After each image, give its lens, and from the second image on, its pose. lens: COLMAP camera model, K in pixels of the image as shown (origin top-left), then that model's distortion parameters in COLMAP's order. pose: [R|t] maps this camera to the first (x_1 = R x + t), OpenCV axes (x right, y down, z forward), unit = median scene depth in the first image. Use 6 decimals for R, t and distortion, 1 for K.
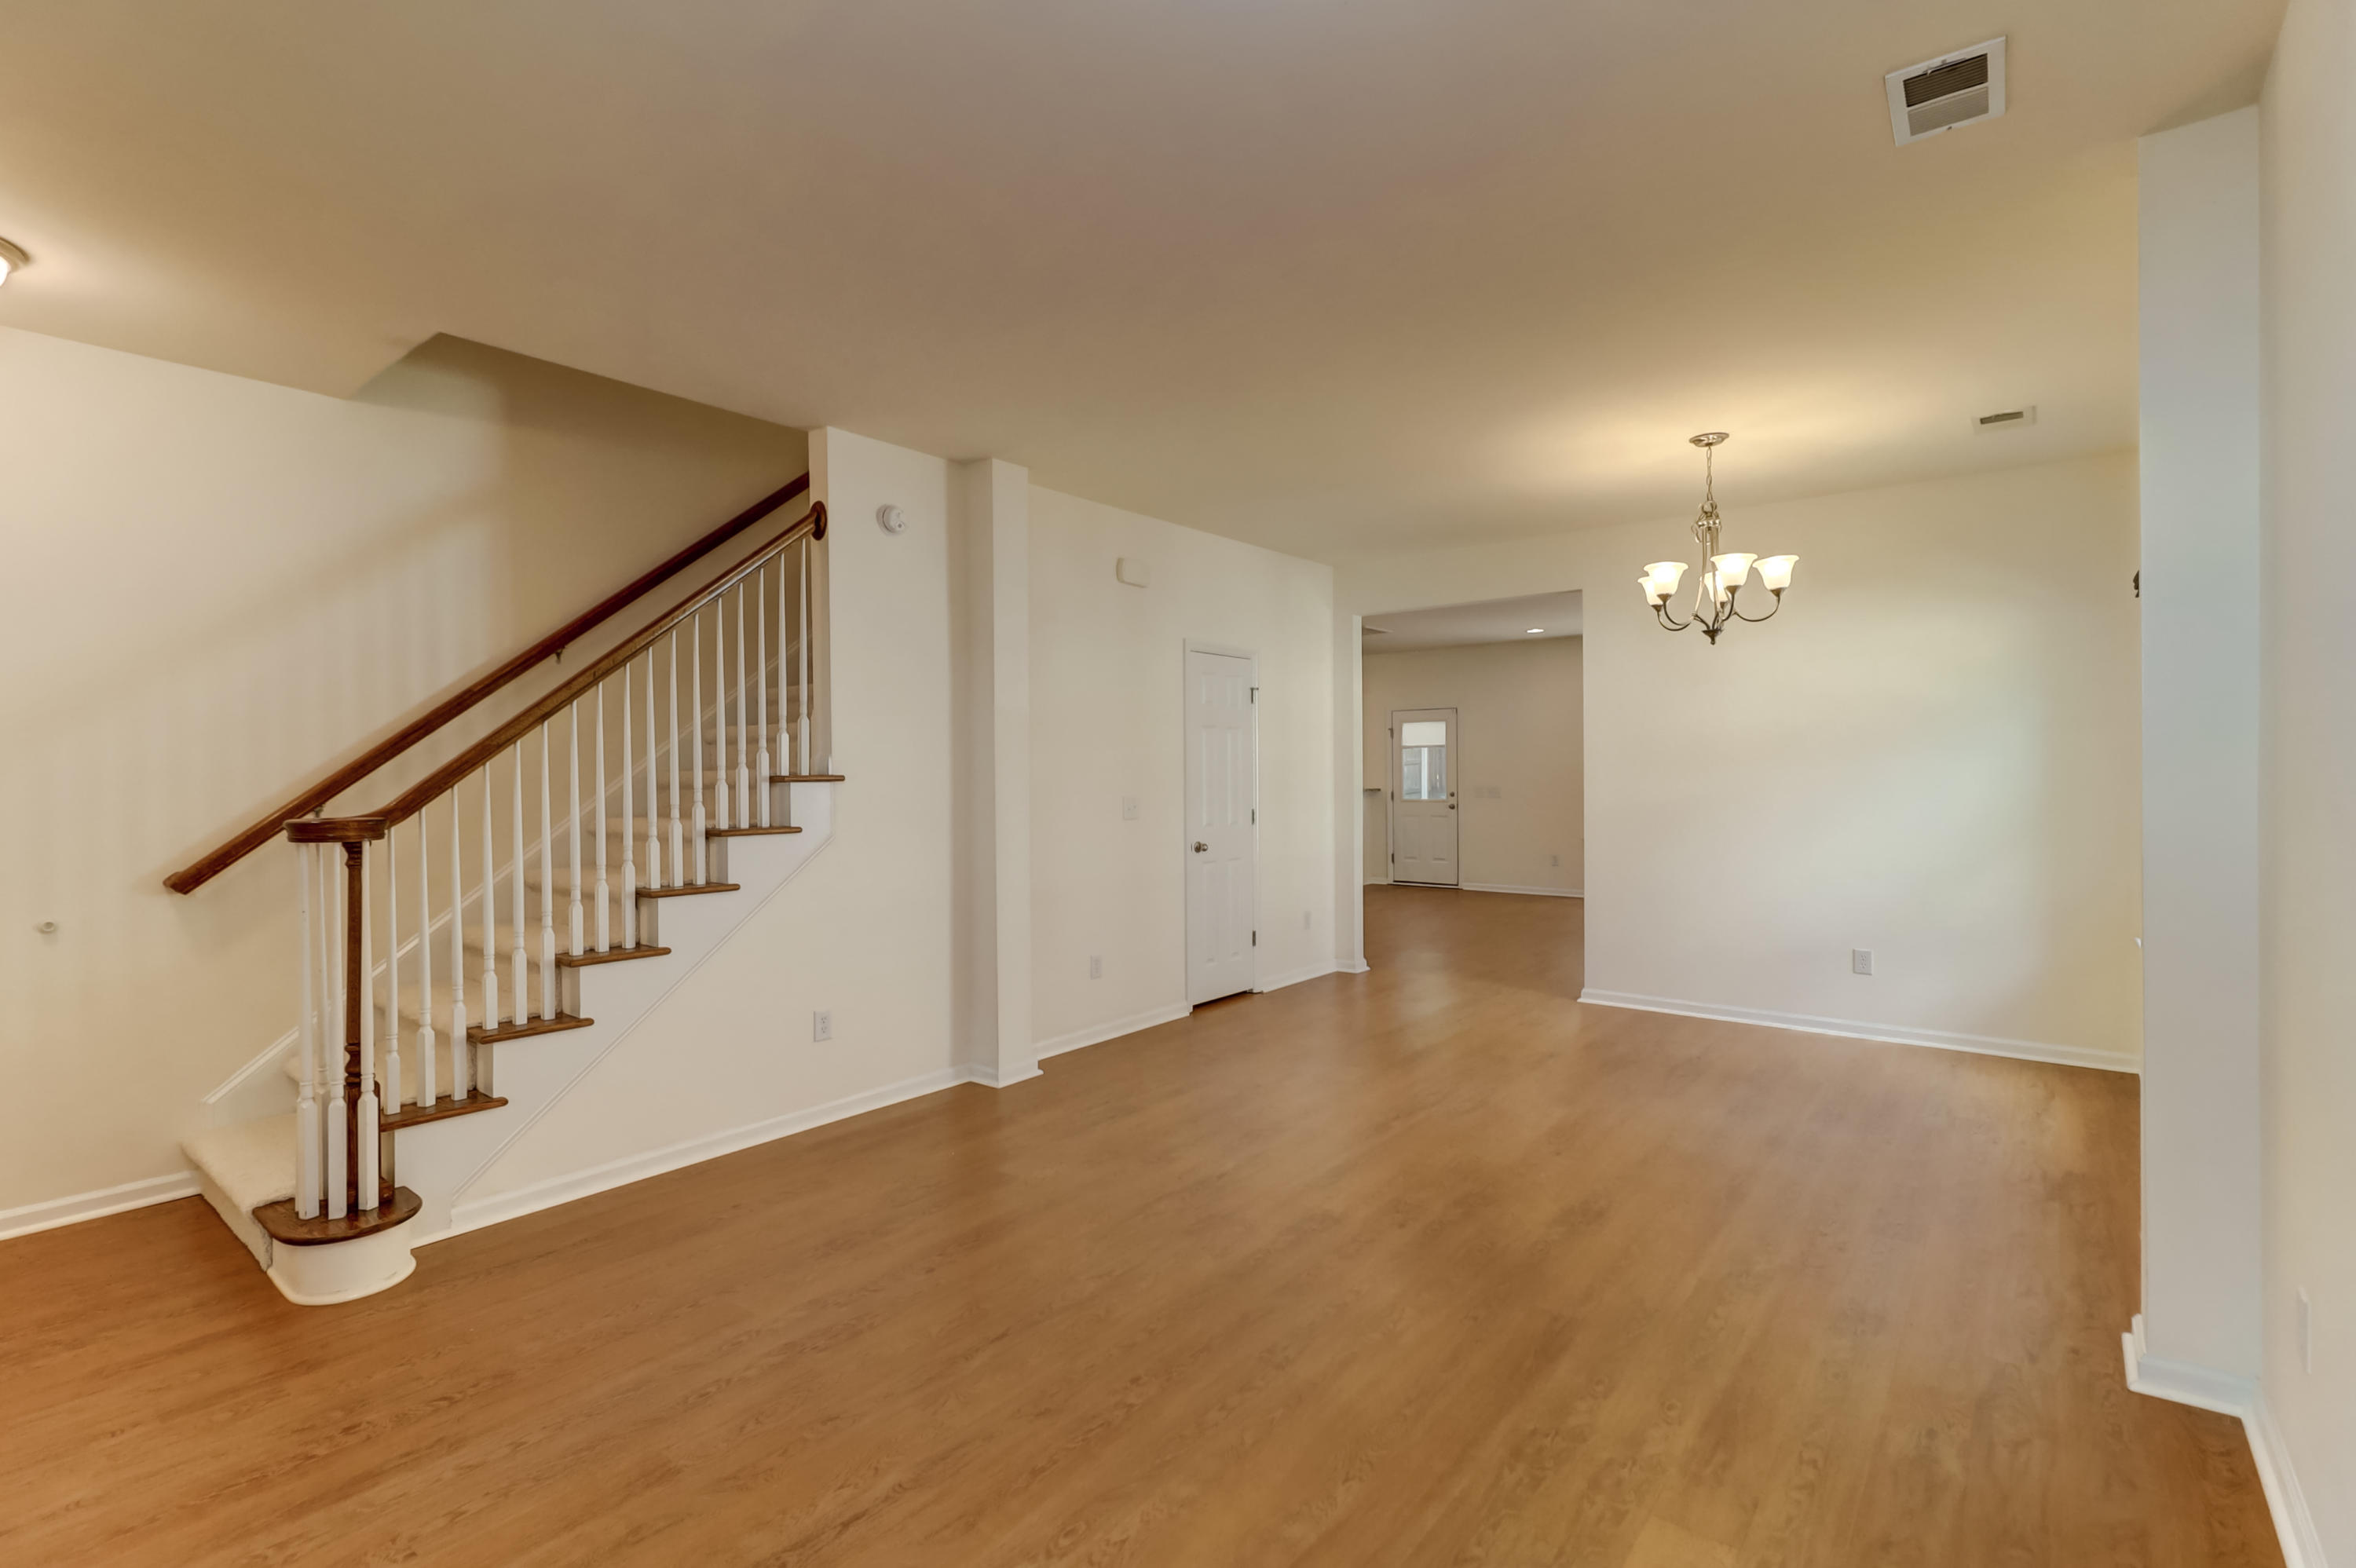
lens RADIAL K [[1060.1, 0, 1180.4], [0, 1060.1, 786.8], [0, 0, 1]] dist [0.022561, -0.013149]
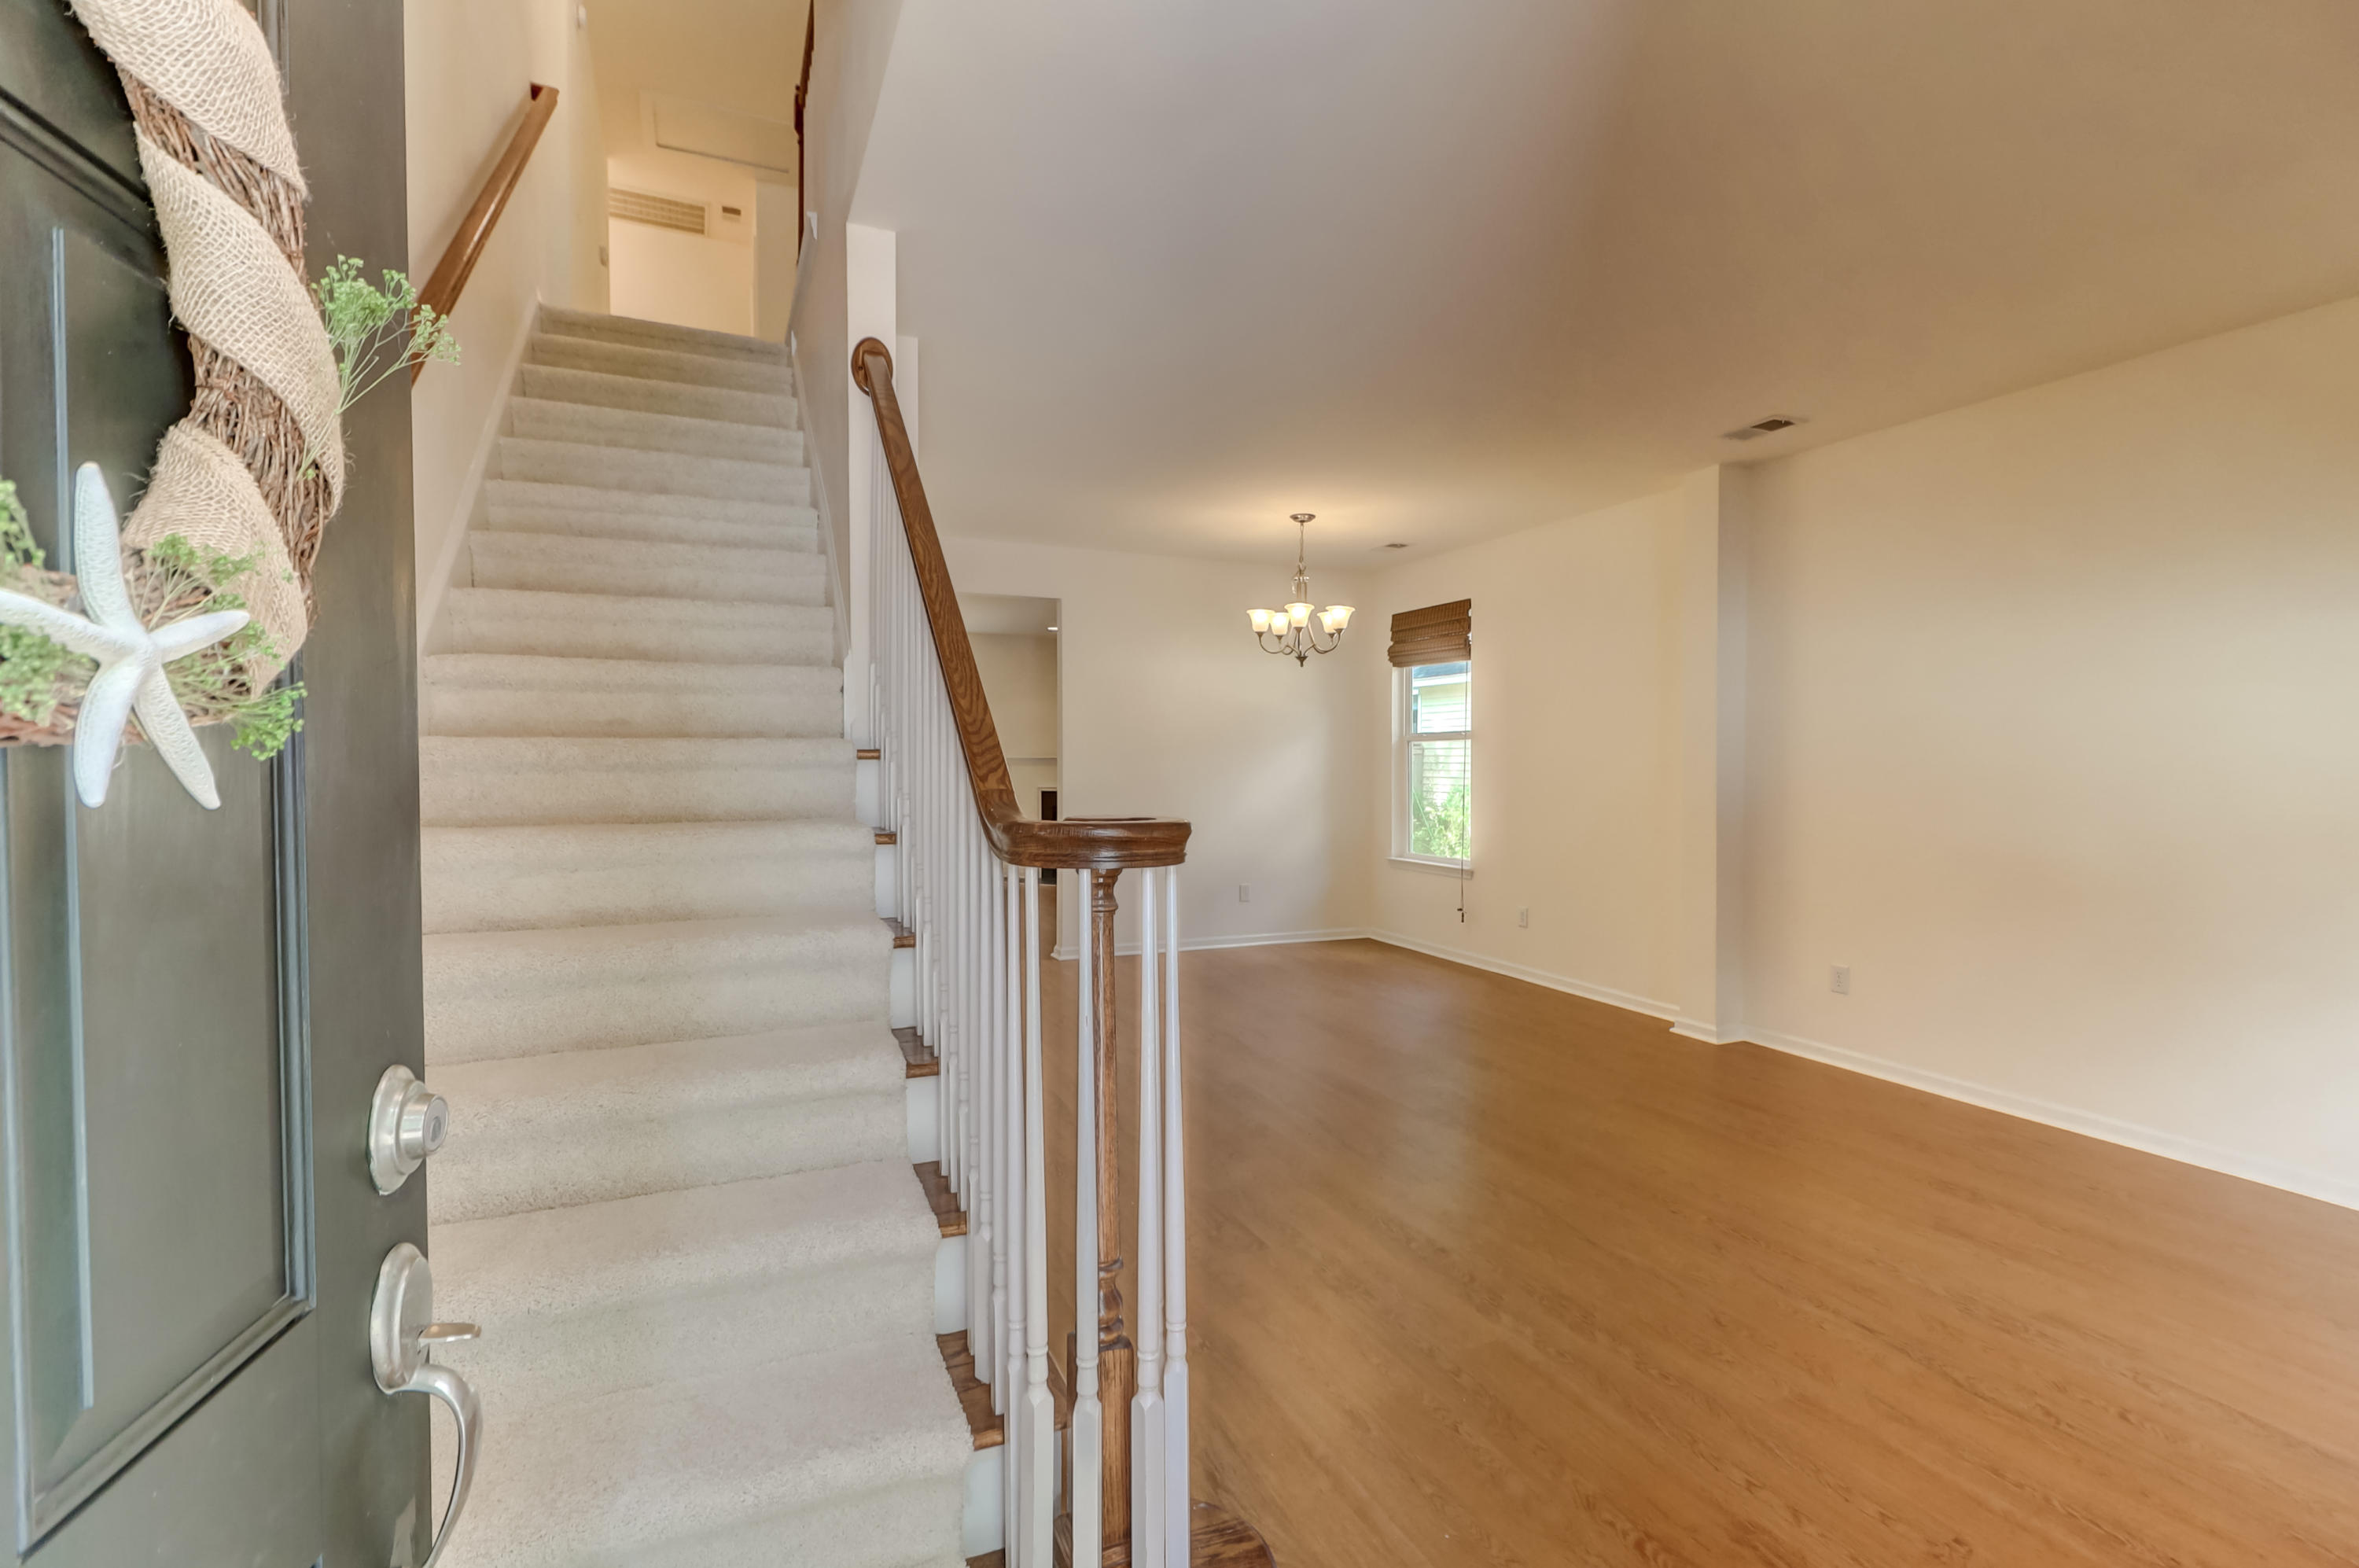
lens RADIAL K [[1061.6, 0, 1181.9], [0, 1061.6, 786.8], [0, 0, 1]] dist [0.022561, -0.013149]
pose [[0.484447, -0.013512, 0.874716, -1.456311], [0.008083, 0.999907, 0.010969, 0.009231], [-0.874783, 0.001757, 0.484511, 0.872401]]
